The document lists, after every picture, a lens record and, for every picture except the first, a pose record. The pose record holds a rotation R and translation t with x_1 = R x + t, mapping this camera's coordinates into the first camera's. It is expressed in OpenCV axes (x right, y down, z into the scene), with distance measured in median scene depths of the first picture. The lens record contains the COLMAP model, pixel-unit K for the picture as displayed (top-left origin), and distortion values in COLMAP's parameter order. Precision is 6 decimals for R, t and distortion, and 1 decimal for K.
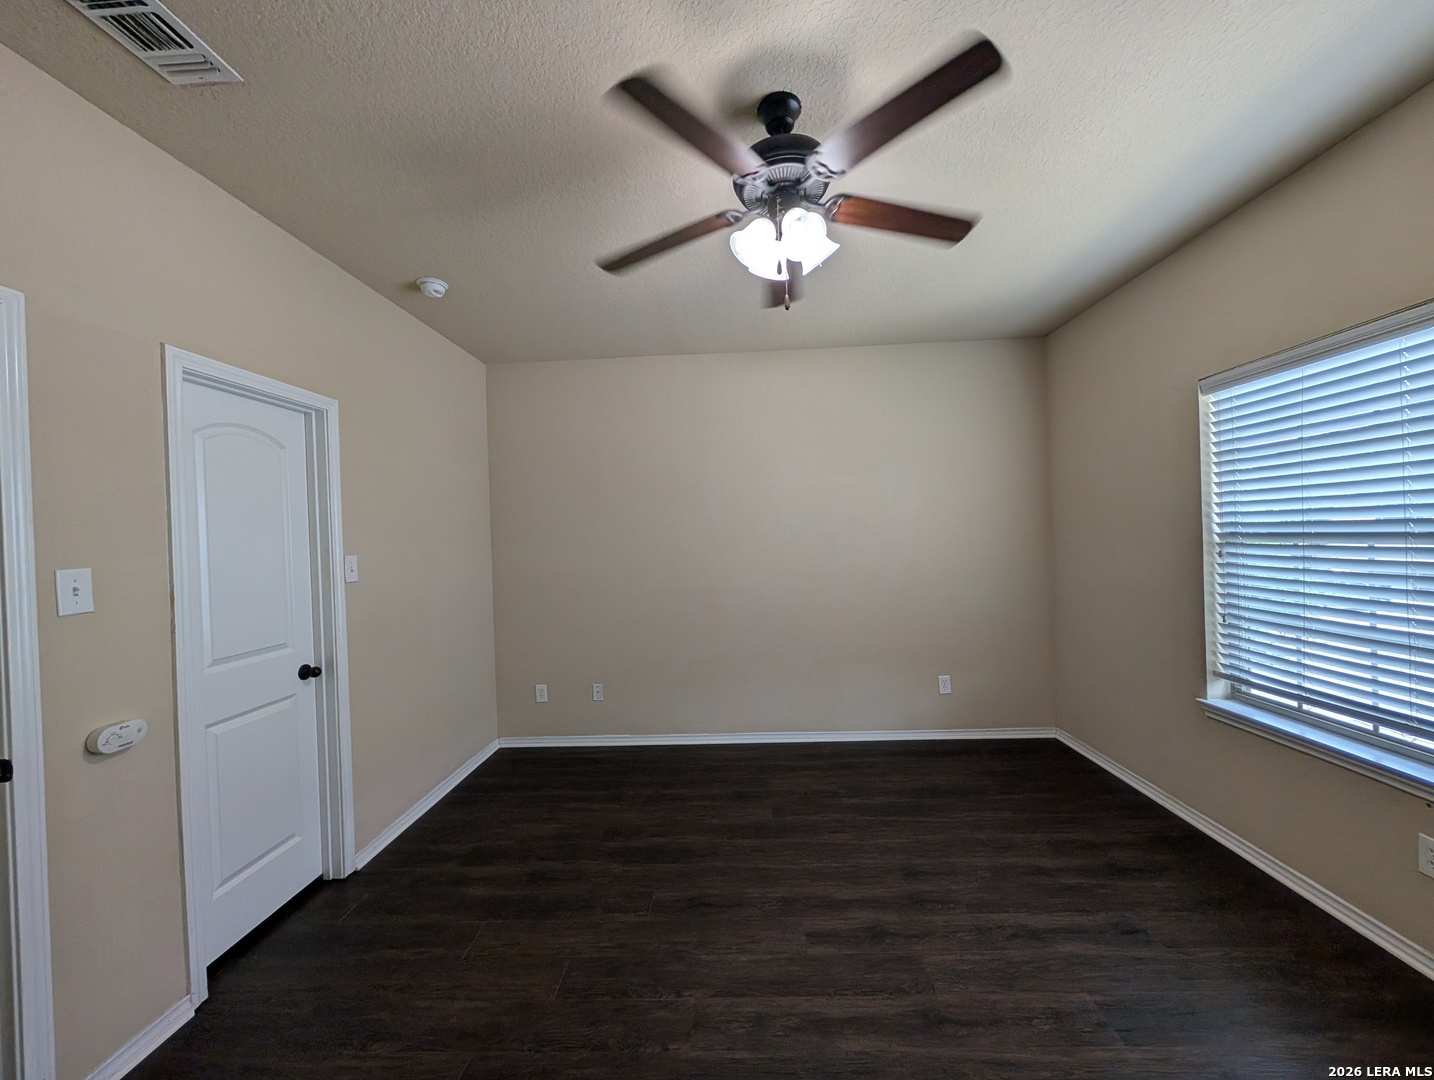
lens RADIAL K [[548.5, 0, 720.8], [0, 548.5, 550.8], [0, 0, 1]] dist [-0.000680, -0.000080]
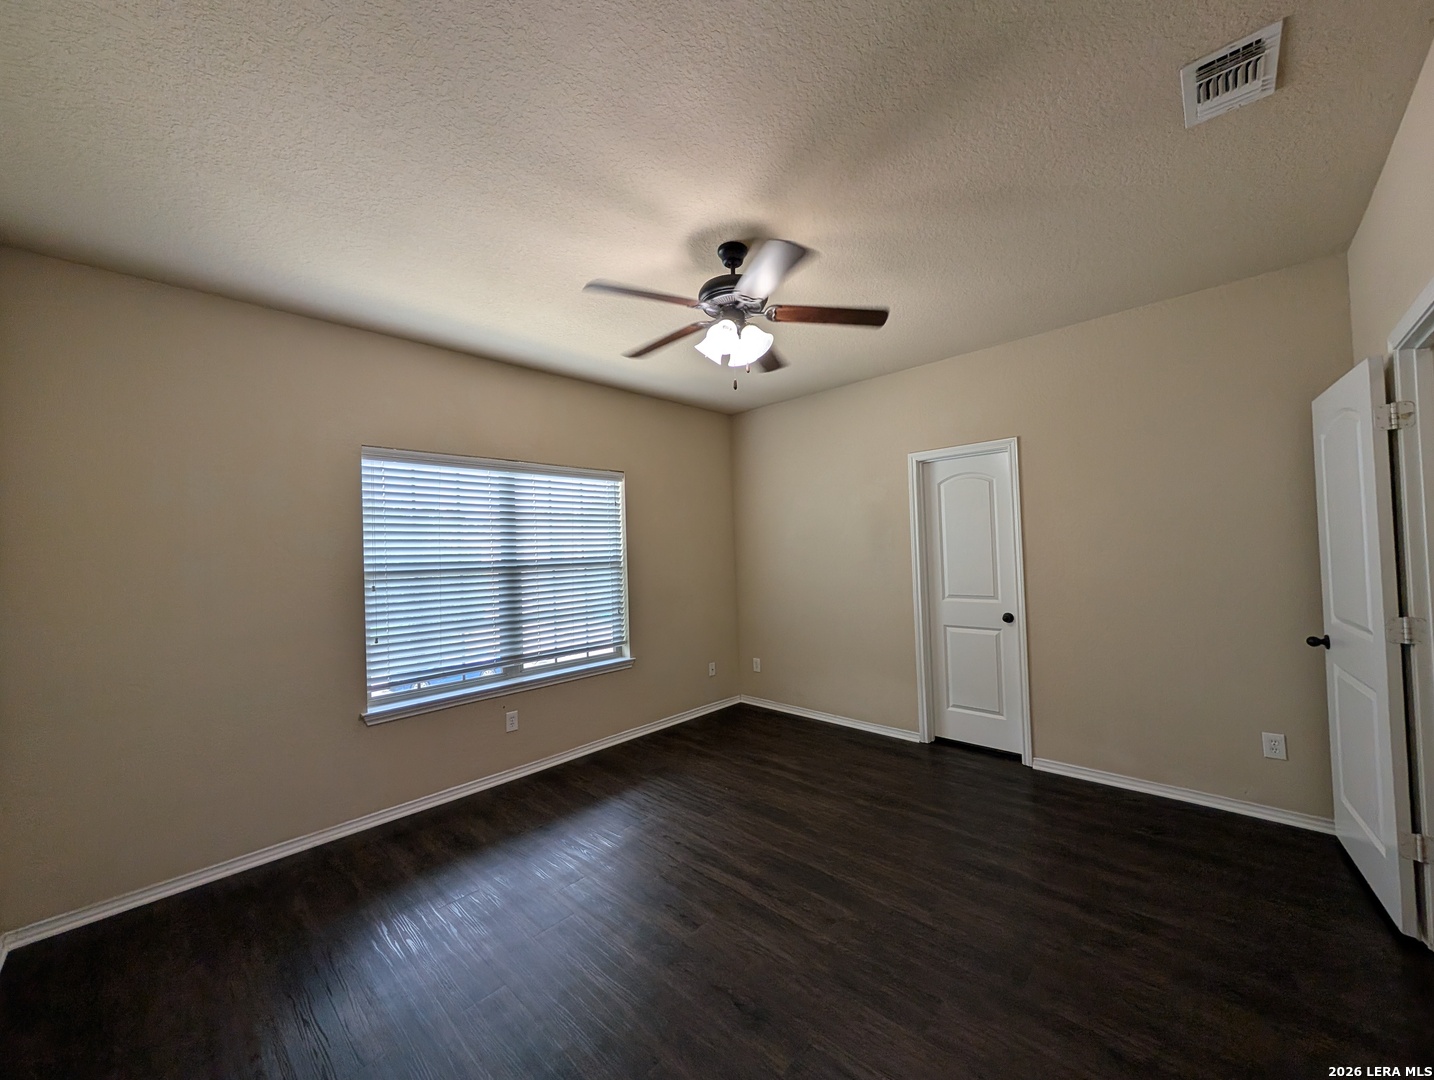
lens RADIAL K [[543.0, 0, 719.2], [0, 543.0, 540.3], [0, 0, 1]] dist [0.000871, 0.000380]
pose [[-0.752762, 0.072192, 0.654323, -0.496357], [0.076076, 0.996849, -0.022462, -0.016256], [-0.653882, 0.032870, -0.755882, 1.401853]]
